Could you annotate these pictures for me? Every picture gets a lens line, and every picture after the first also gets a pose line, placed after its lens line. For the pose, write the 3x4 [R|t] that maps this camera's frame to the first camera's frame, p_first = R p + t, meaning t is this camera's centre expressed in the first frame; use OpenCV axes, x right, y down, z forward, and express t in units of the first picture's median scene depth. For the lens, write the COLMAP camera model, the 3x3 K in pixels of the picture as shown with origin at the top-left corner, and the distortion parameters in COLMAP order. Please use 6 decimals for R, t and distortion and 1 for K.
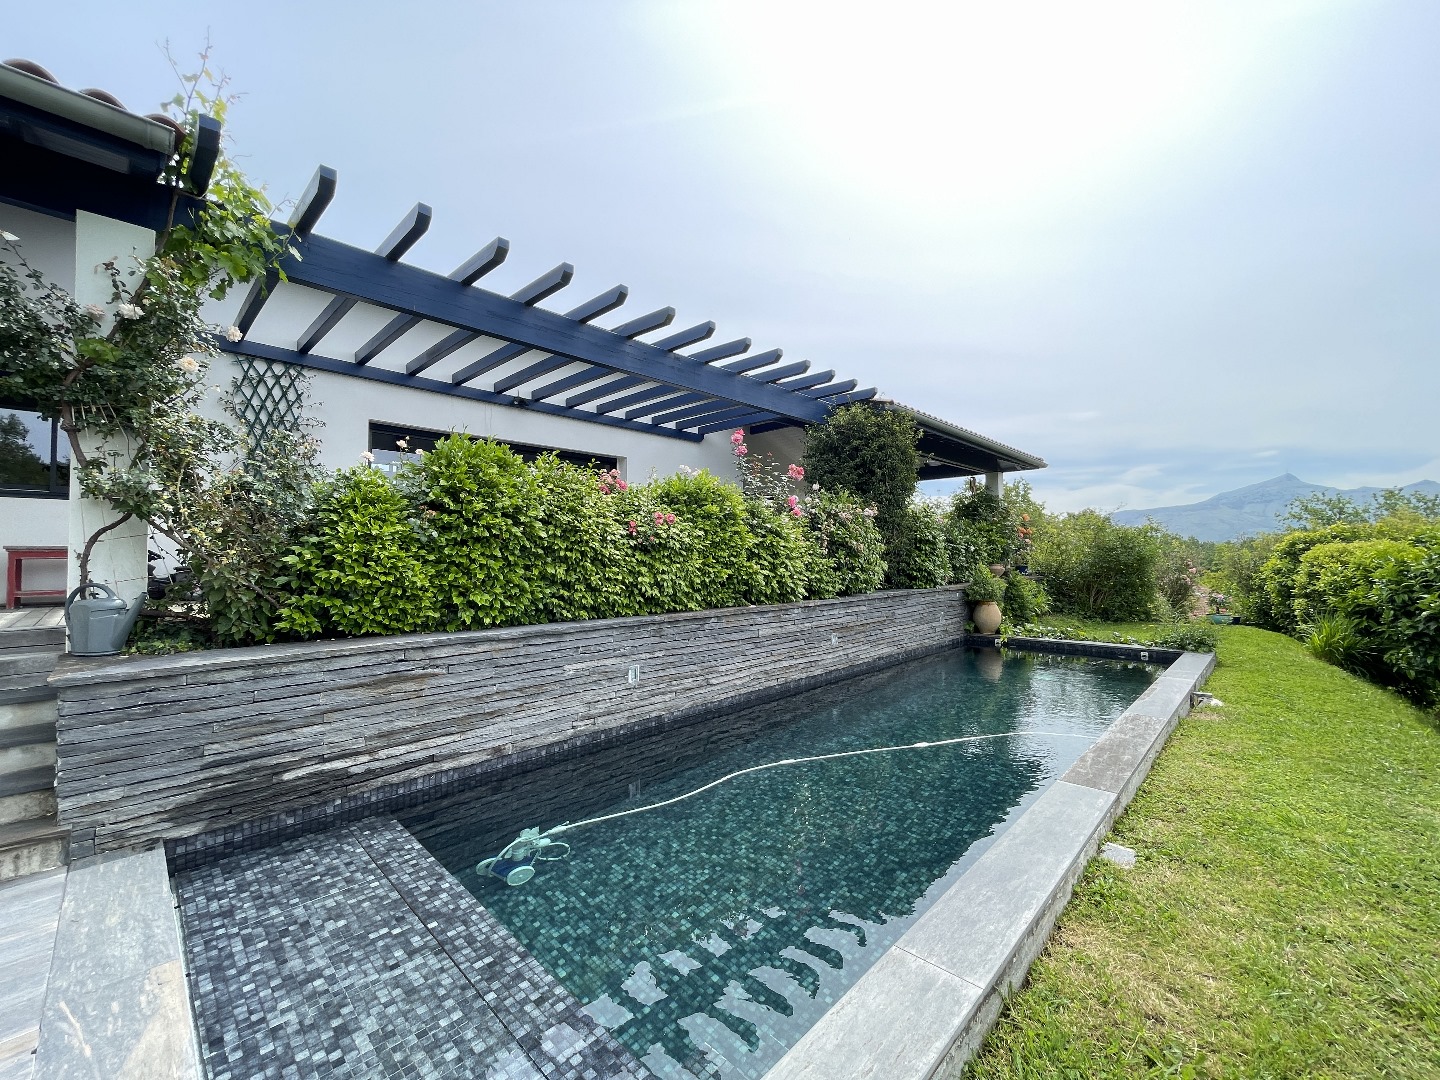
lens RADIAL K [[582.7, 0, 720.8], [0, 582.7, 539.3], [0, 0, 1]] dist [-0.002200, -0.000010]
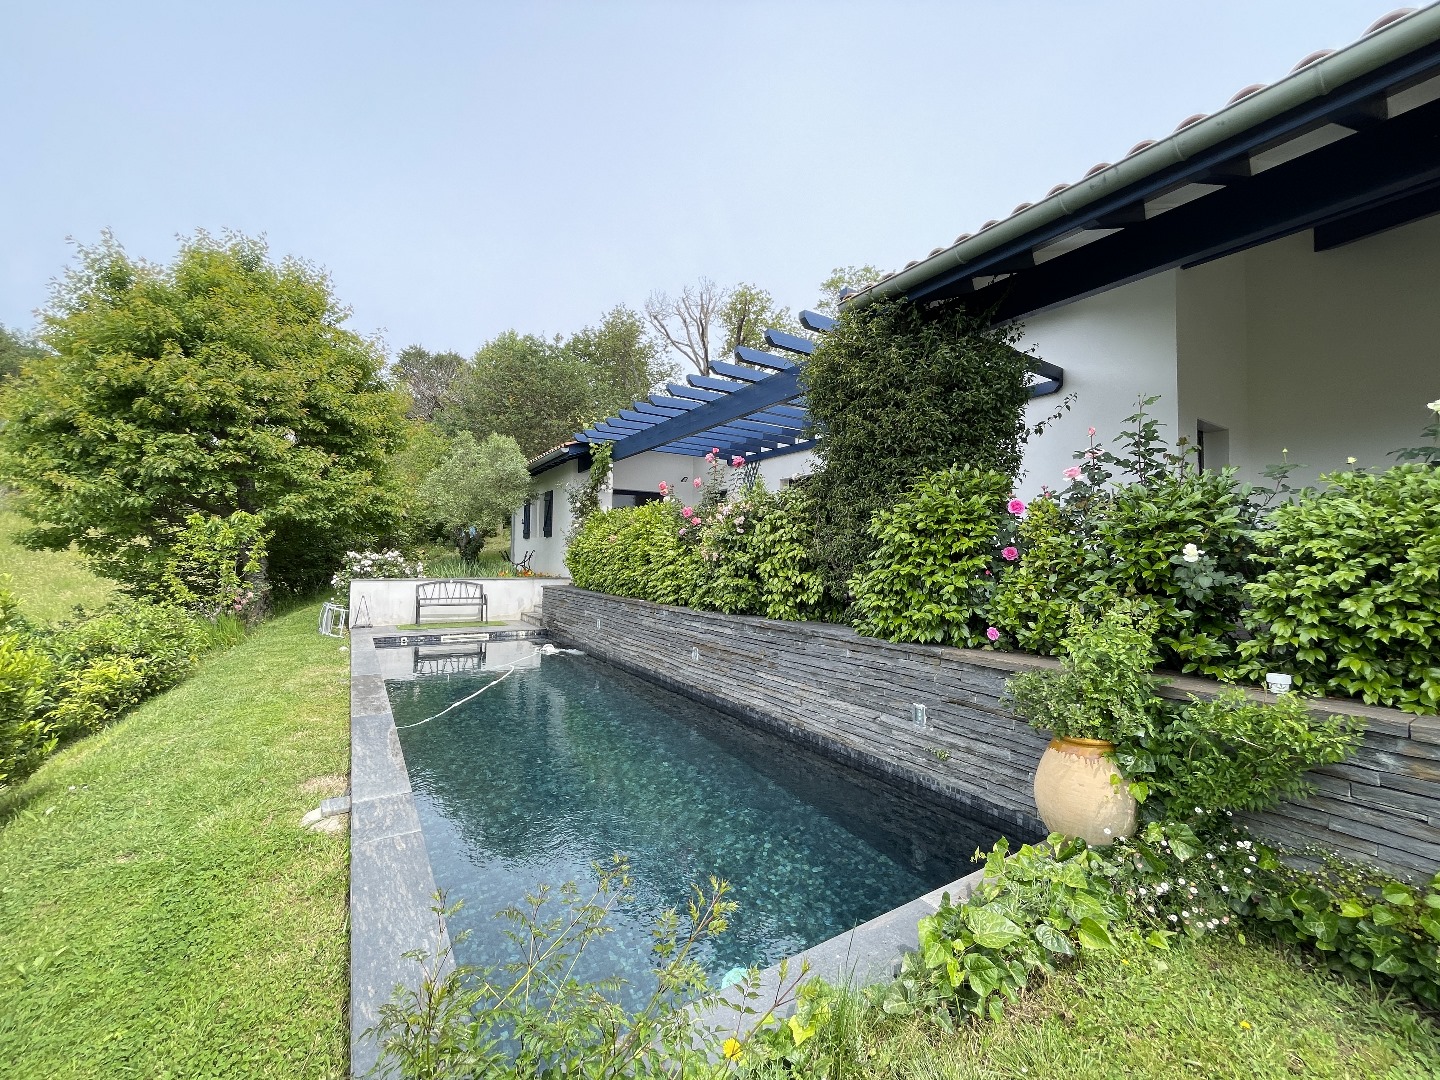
lens RADIAL K [[582.7, 0, 715.1], [0, 582.7, 548.3], [0, 0, 1]] dist [-0.002200, -0.000010]
pose [[-0.251858, -0.024100, -0.967464, 1.098202], [0.031400, 0.998960, -0.033059, 0.041603], [0.967255, -0.038704, -0.250839, 1.312445]]
